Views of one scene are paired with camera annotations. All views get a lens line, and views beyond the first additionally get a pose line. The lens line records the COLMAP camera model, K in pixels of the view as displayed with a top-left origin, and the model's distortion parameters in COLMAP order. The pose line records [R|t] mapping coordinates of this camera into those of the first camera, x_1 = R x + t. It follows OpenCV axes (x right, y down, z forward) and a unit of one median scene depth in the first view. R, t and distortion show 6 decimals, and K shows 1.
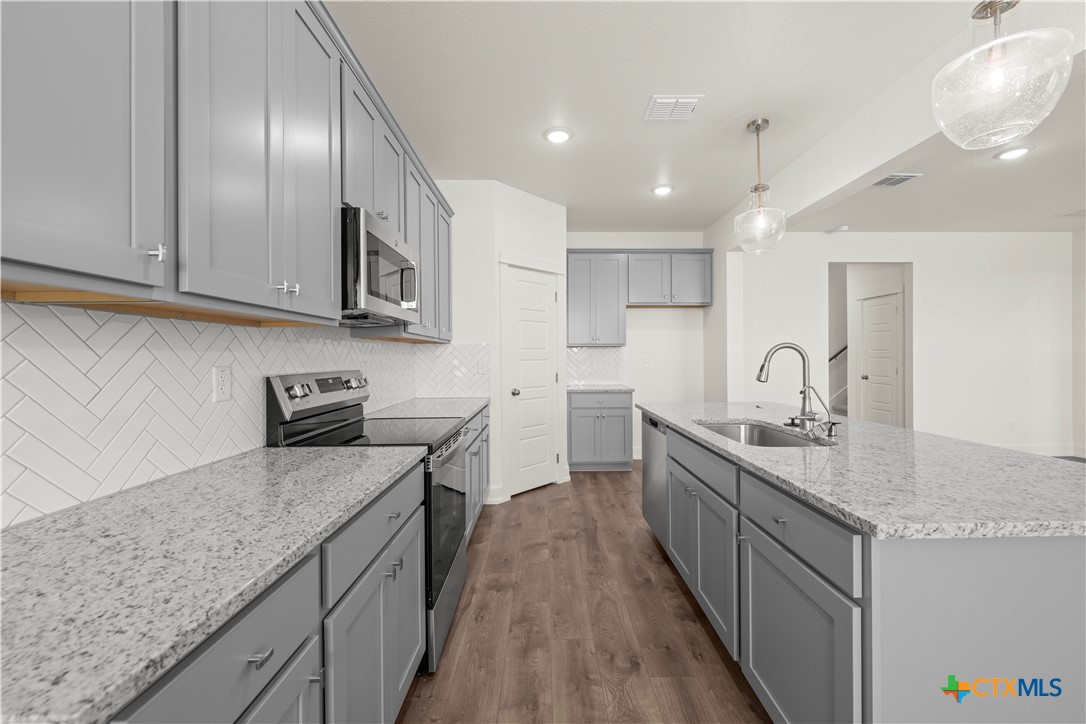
lens RADIAL K [[426.2, 0, 549.8], [0, 426.2, 357.2], [0, 0, 1]] dist [0.001818, -0.001166]
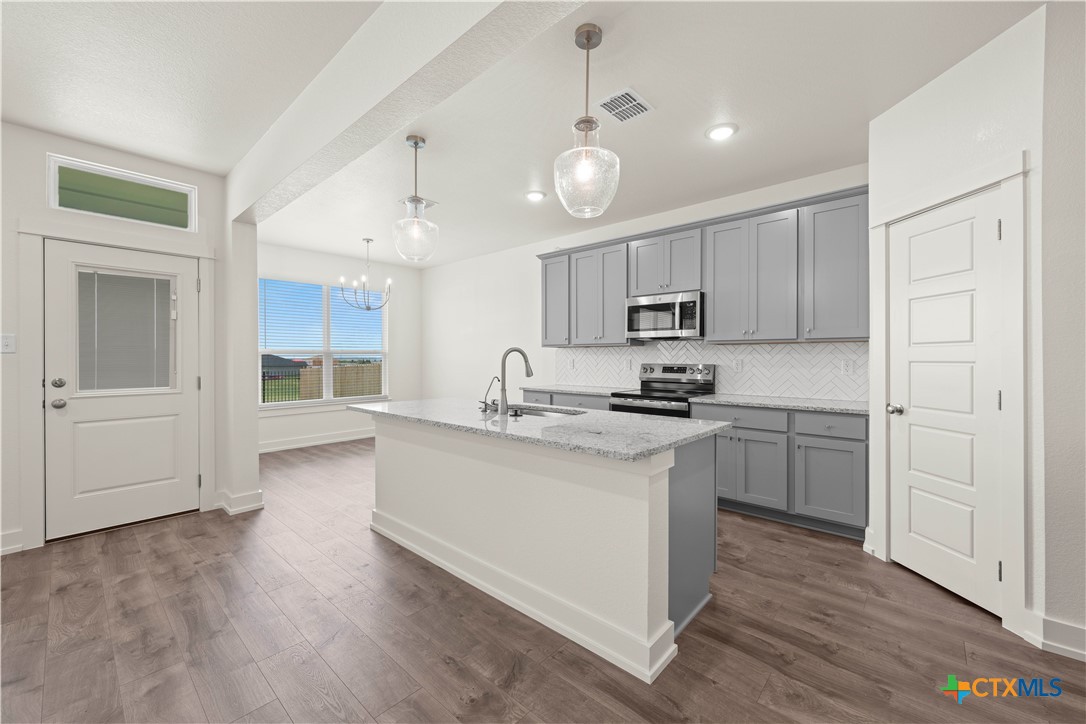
lens RADIAL K [[426.2, 0, 556.4], [0, 426.2, 358.7], [0, 0, 1]] dist [0.001818, -0.001166]
pose [[-0.660102, 0.008698, -0.751126, 1.100337], [0.002674, 0.999954, 0.009229, -0.009215], [0.751171, 0.004083, -0.660095, 1.476347]]
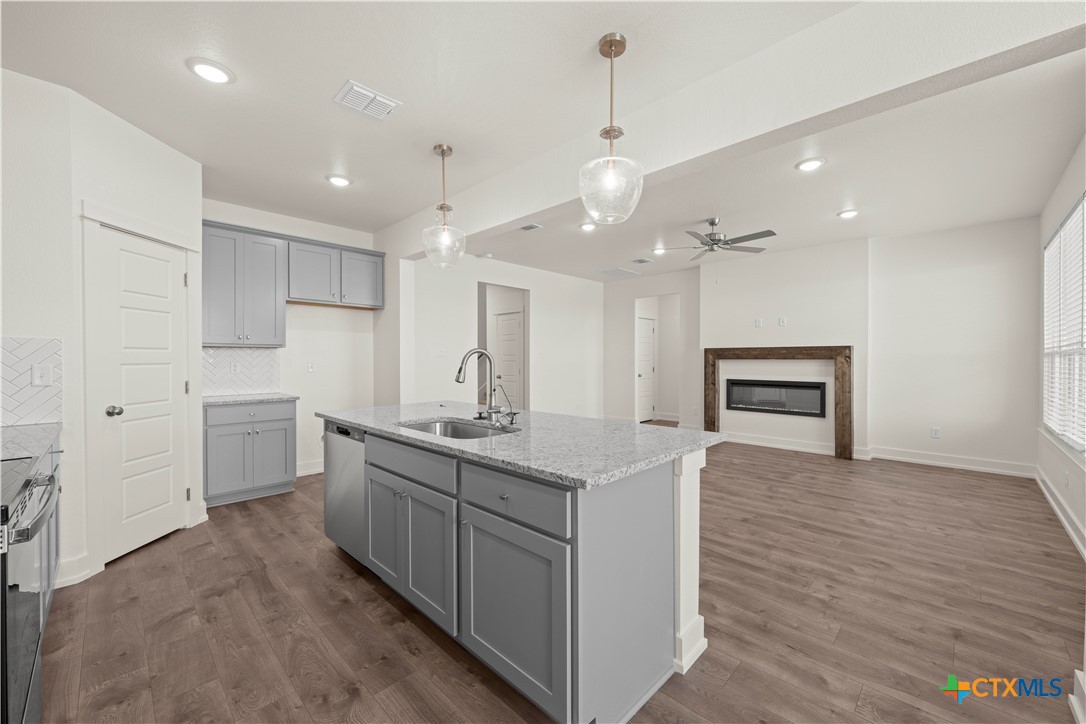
lens RADIAL K [[426.2, 0, 545.0], [0, 426.2, 361.1], [0, 0, 1]] dist [0.001818, -0.001166]
pose [[0.711004, 0.000166, 0.703188, -0.099122], [-0.001078, 0.999999, 0.000853, 0.000031], [-0.703187, -0.001364, 0.711003, 0.031232]]
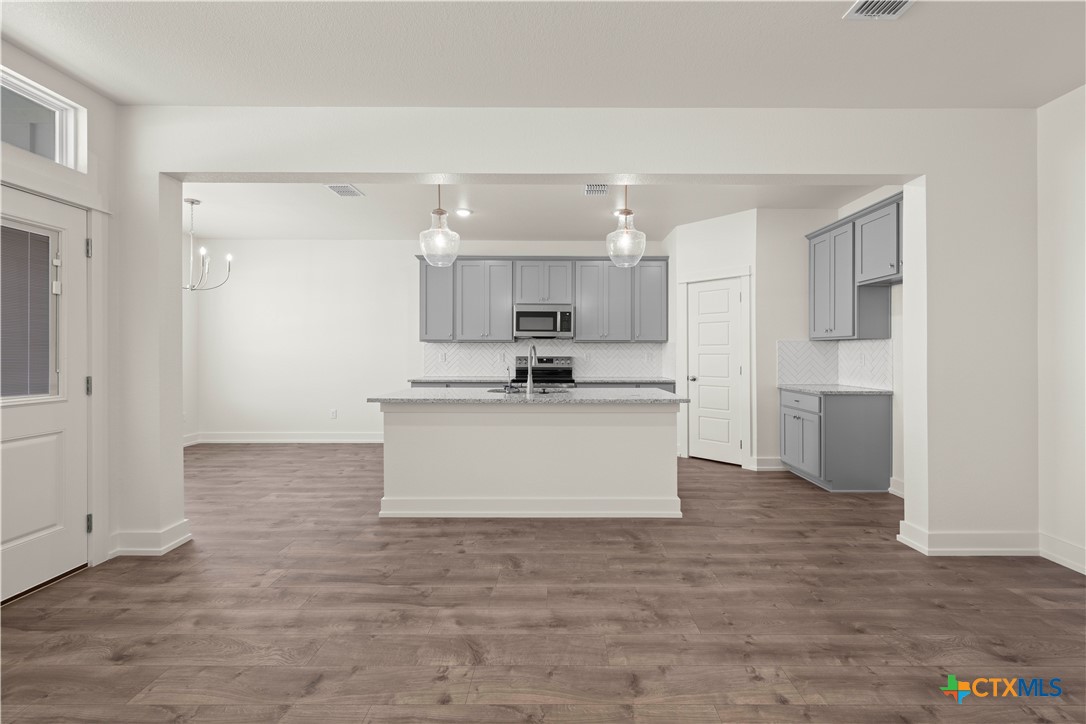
lens RADIAL K [[426.2, 0, 557.9], [0, 426.2, 349.9], [0, 0, 1]] dist [0.001818, -0.001166]
pose [[-0.002337, 0.001328, -0.999996, 1.751575], [-0.004298, 0.999990, 0.001338, -0.008801], [0.999988, 0.004301, -0.002332, 0.832543]]
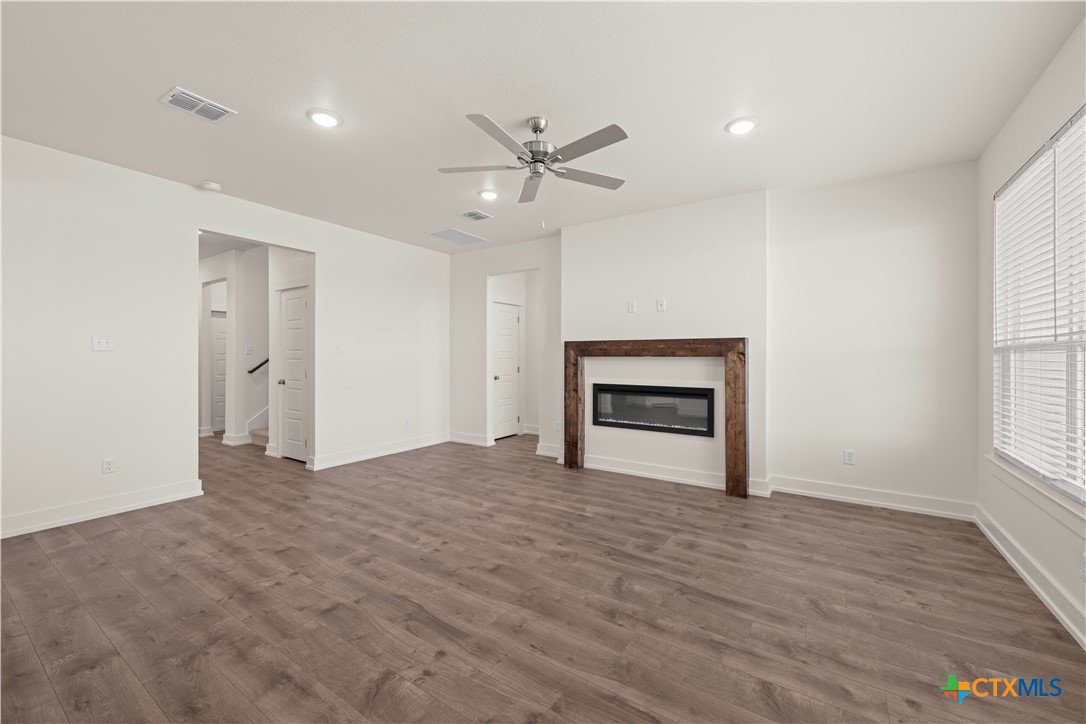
lens RADIAL K [[426.2, 0, 544.5], [0, 426.2, 356.0], [0, 0, 1]] dist [0.001818, -0.001166]
pose [[0.570494, 0.006127, 0.821279, 0.737219], [-0.001757, 0.999979, -0.006239, -0.000352], [-0.821300, 0.002117, 0.570492, 0.176334]]
